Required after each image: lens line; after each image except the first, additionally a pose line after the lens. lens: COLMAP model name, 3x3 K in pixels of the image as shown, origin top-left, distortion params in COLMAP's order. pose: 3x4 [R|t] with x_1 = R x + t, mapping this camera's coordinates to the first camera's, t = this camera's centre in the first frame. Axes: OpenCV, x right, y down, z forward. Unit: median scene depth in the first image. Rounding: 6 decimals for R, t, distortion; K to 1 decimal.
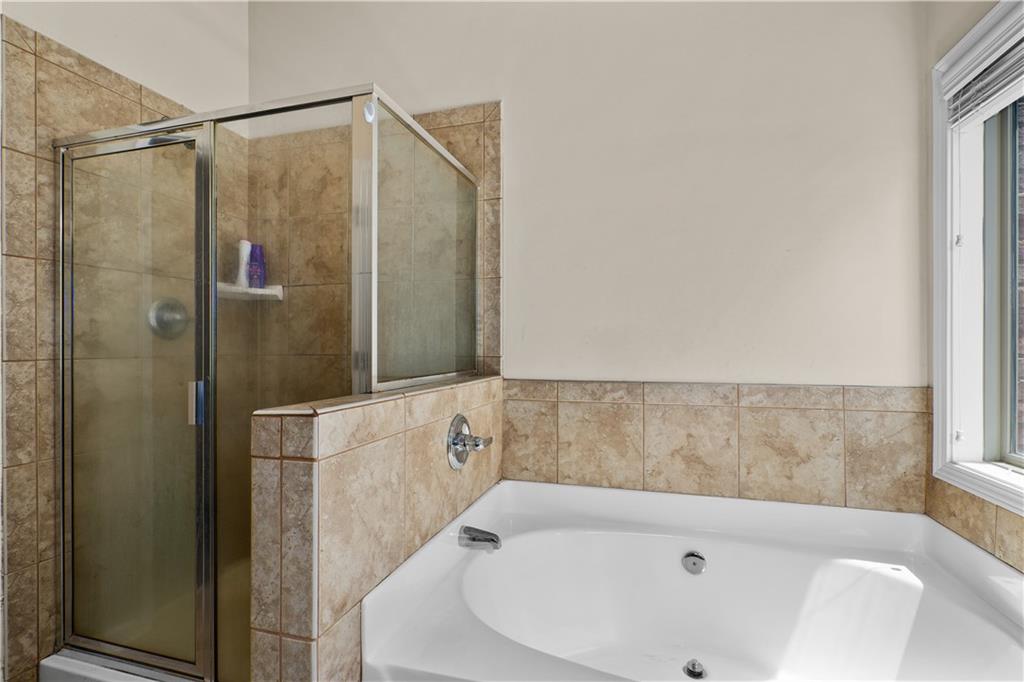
lens RADIAL K [[479.4, 0, 513.7], [0, 479.4, 345.9], [0, 0, 1]] dist [0.000353, -0.000126]
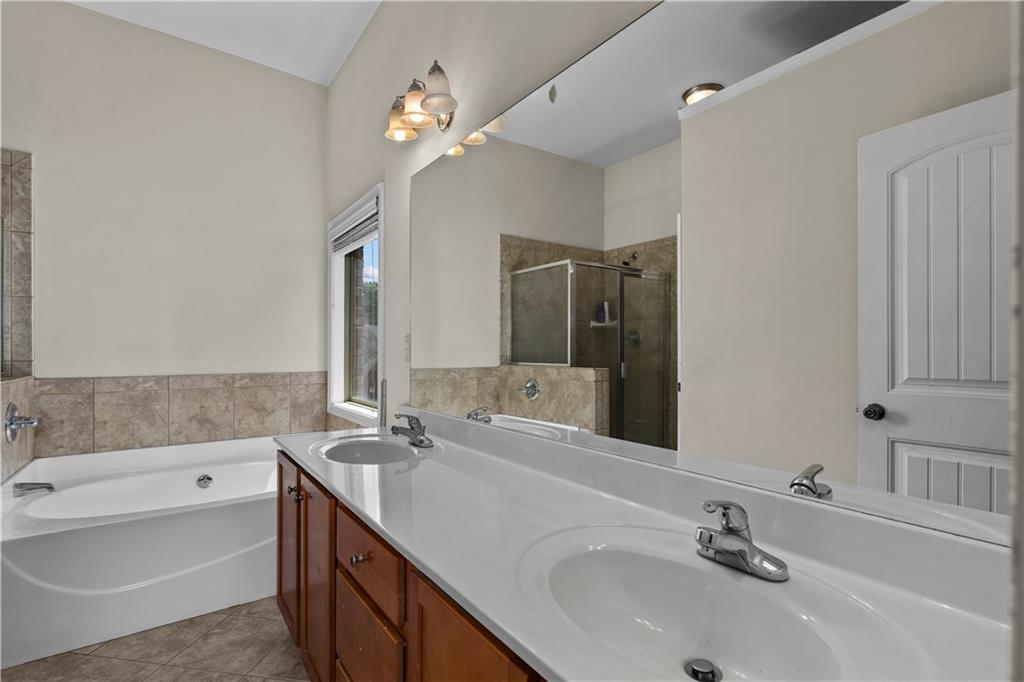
lens RADIAL K [[479.4, 0, 512.0], [0, 479.4, 351.1], [0, 0, 1]] dist [0.000353, -0.000126]
pose [[0.608771, 0.001728, 0.793344, -0.279343], [-0.000618, 0.999998, -0.001705, -0.001480], [-0.793346, 0.000548, 0.608771, -0.812945]]
